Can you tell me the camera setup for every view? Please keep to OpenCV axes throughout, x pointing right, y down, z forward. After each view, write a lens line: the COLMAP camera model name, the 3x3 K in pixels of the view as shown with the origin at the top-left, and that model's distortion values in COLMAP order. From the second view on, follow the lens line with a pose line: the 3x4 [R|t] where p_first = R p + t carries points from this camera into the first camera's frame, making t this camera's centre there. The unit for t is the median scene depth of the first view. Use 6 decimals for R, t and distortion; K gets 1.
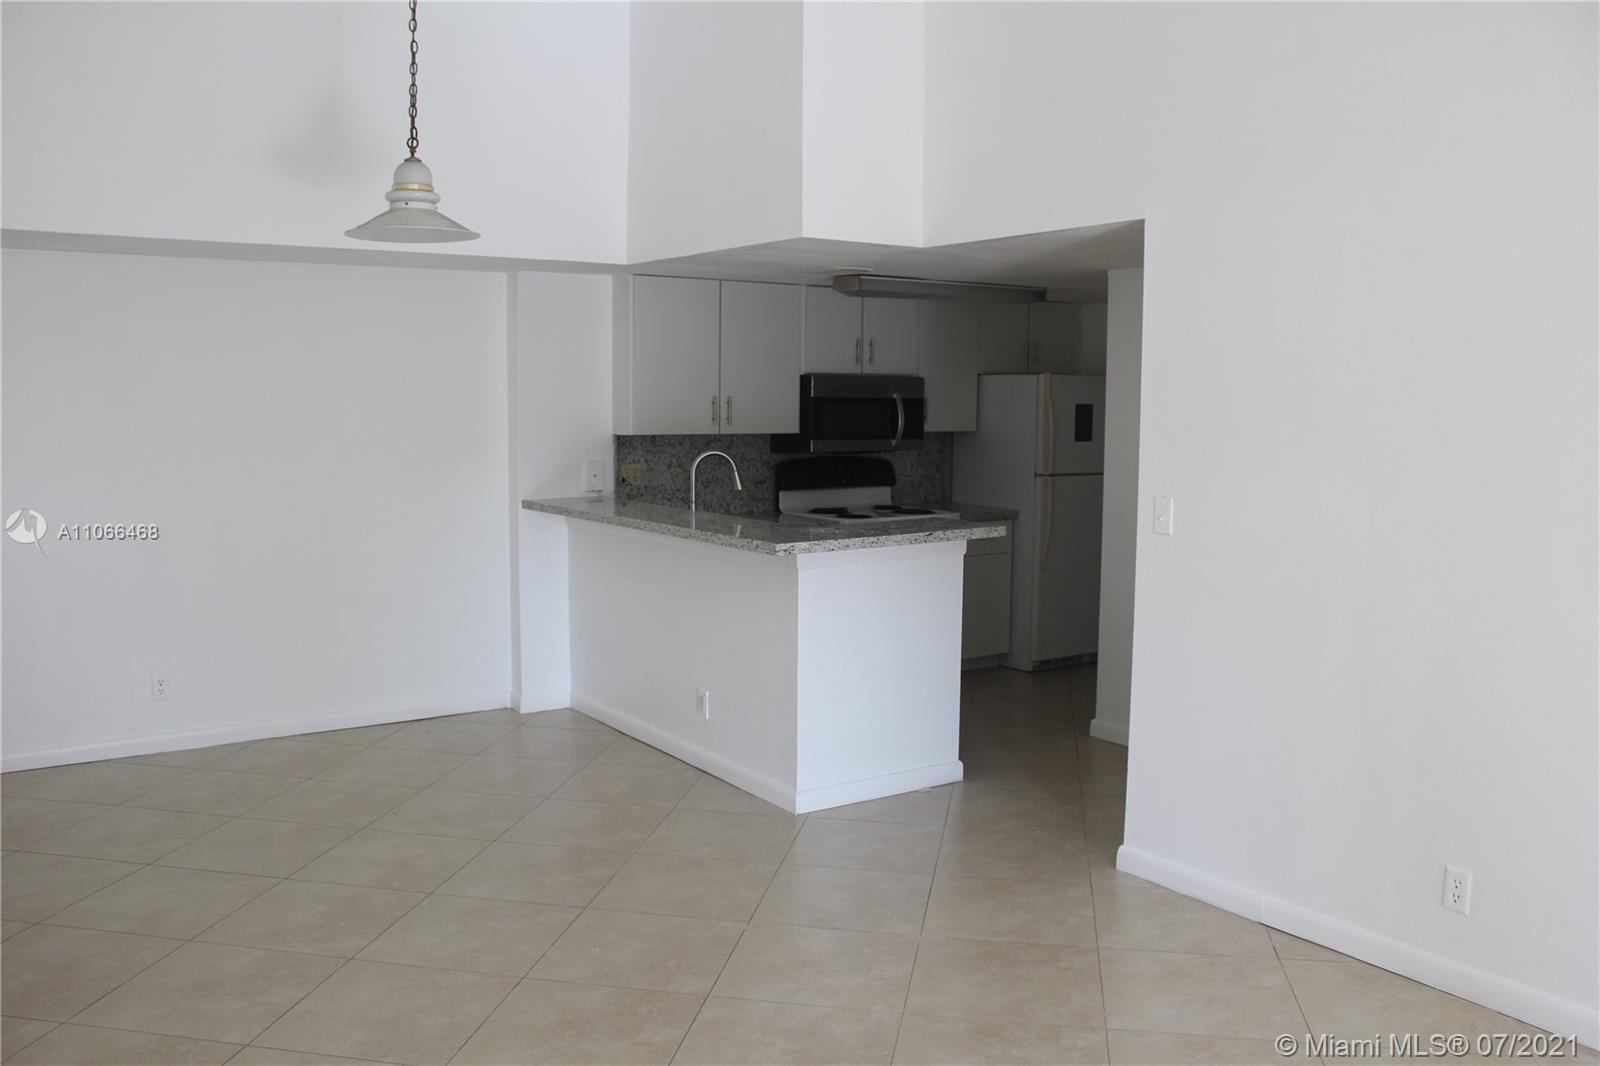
lens RADIAL K [[1314.3, 0, 800.0], [0, 1314.3, 533.0], [0, 0, 1]] dist [-0.167079, 0.141542]
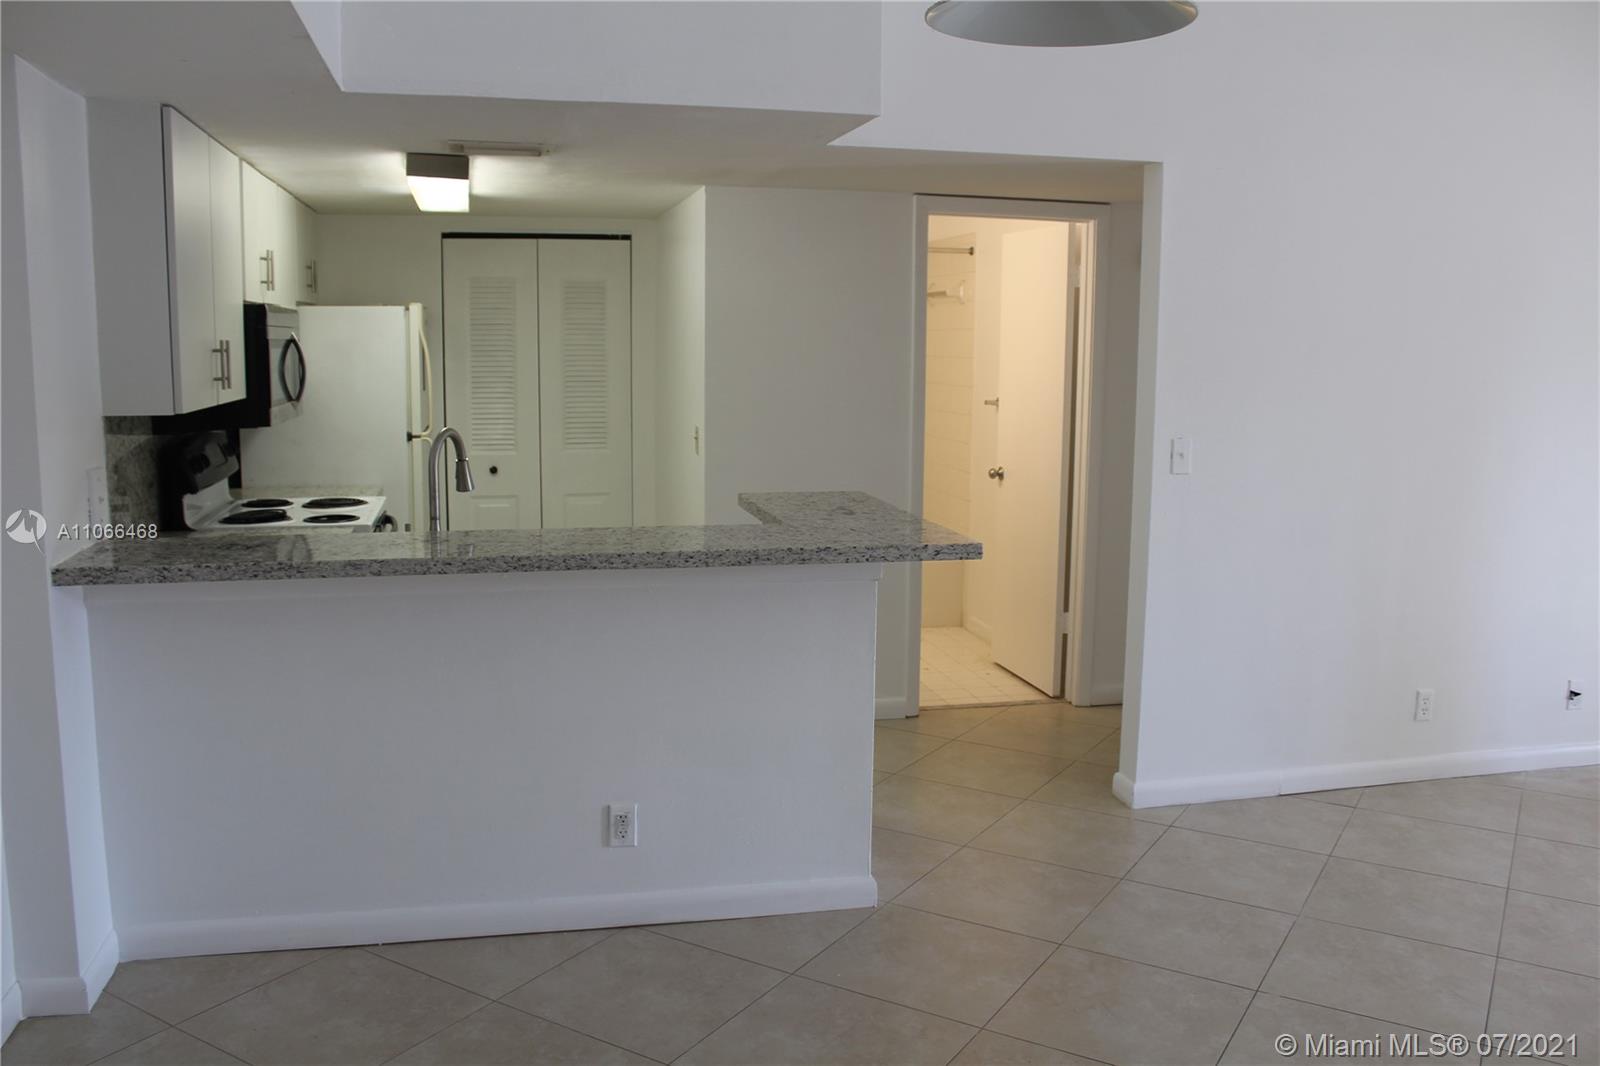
lens RADIAL K [[1314.3, 0, 800.0], [0, 1314.3, 533.0], [0, 0, 1]] dist [-0.167079, 0.141542]
pose [[0.373748, -0.139807, 0.916933, -0.499310], [0.090439, 0.989357, 0.113986, -0.061790], [-0.923111, 0.040325, 0.382414, 0.561737]]
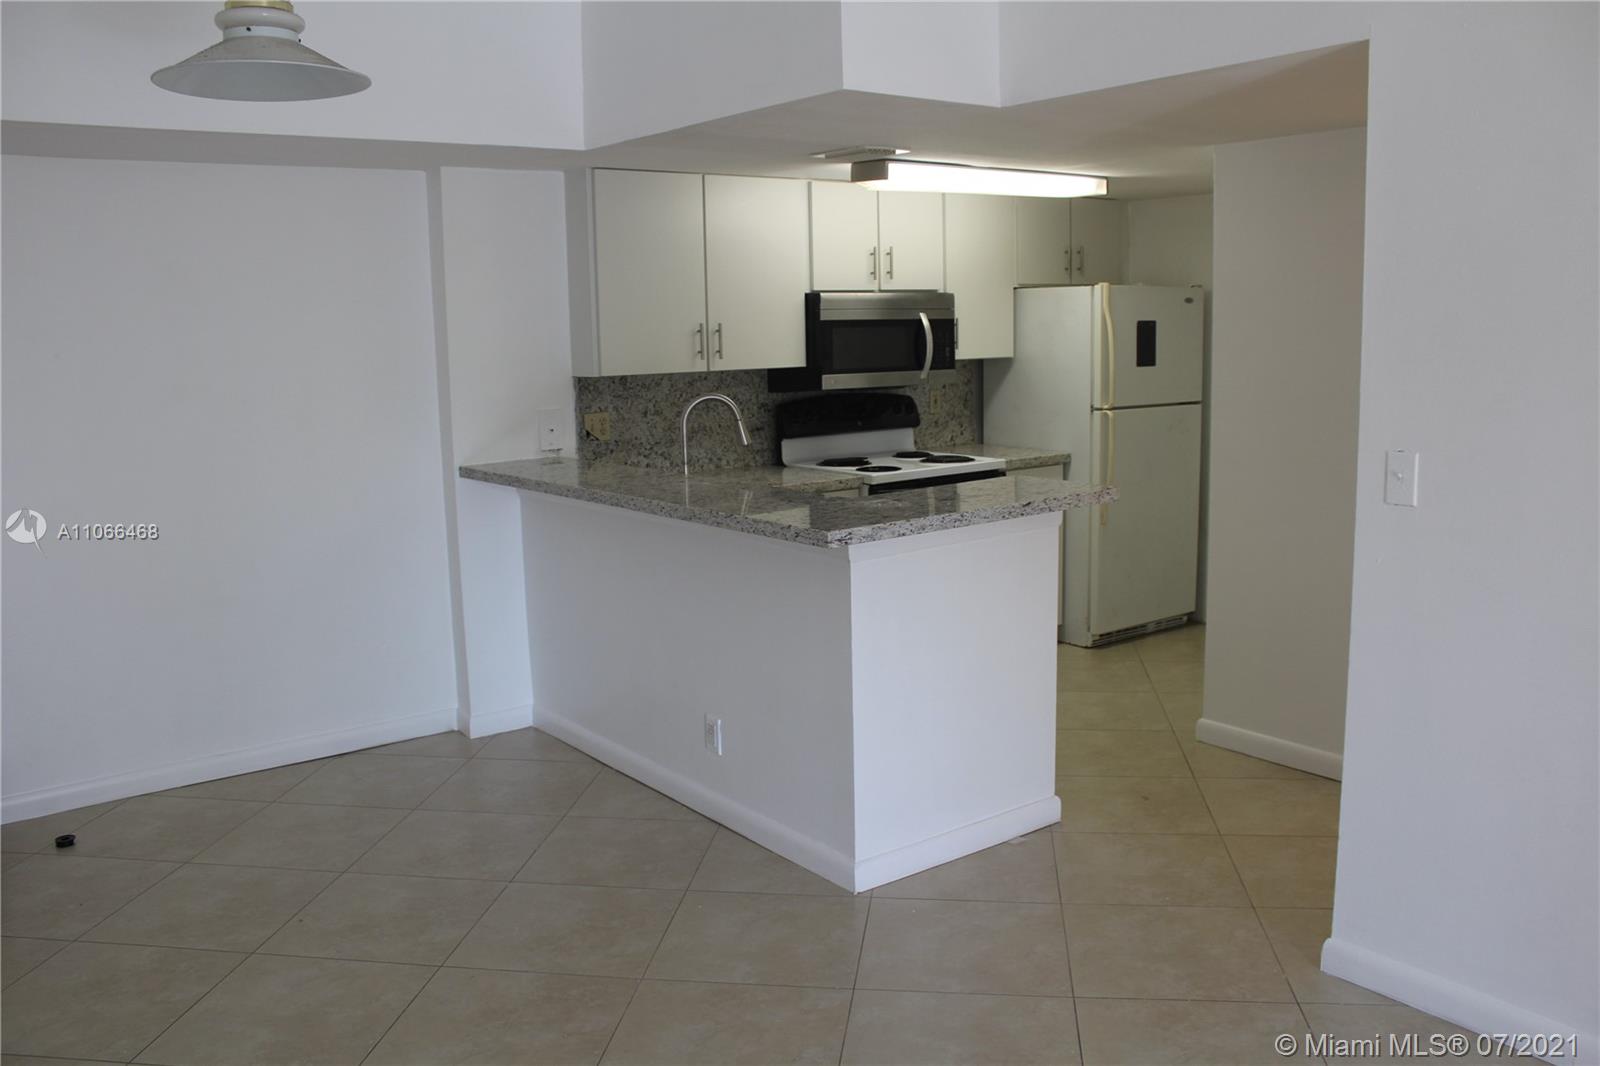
lens RADIAL K [[1314.3, 0, 800.0], [0, 1314.3, 533.0], [0, 0, 1]] dist [-0.167079, 0.141542]
pose [[0.998596, -0.036524, 0.038377, -0.041023], [0.034391, 0.997903, 0.054842, -0.020301], [-0.040300, -0.053445, 0.997757, 0.214444]]
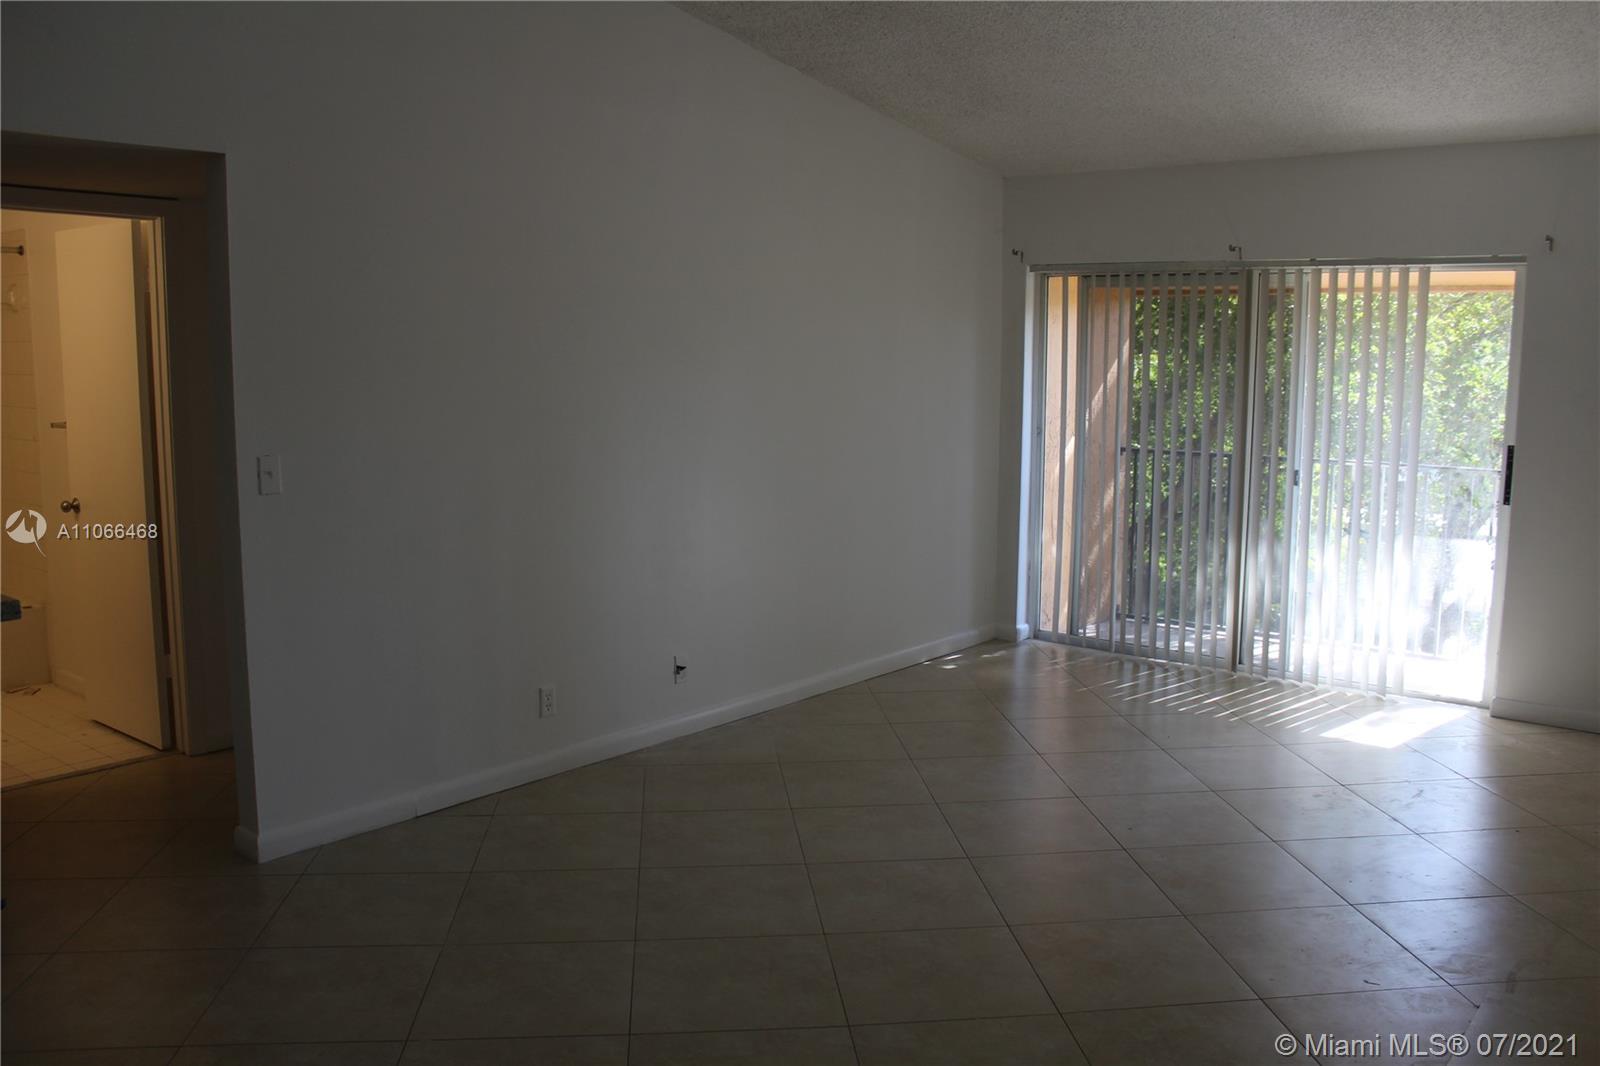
lens RADIAL K [[1314.3, 0, 800.0], [0, 1314.3, 533.0], [0, 0, 1]] dist [-0.167079, 0.141542]
pose [[-0.262135, -0.142038, 0.954521, -0.459614], [0.093767, 0.980680, 0.171682, -0.060727], [-0.960465, 0.134506, -0.243752, 0.544850]]
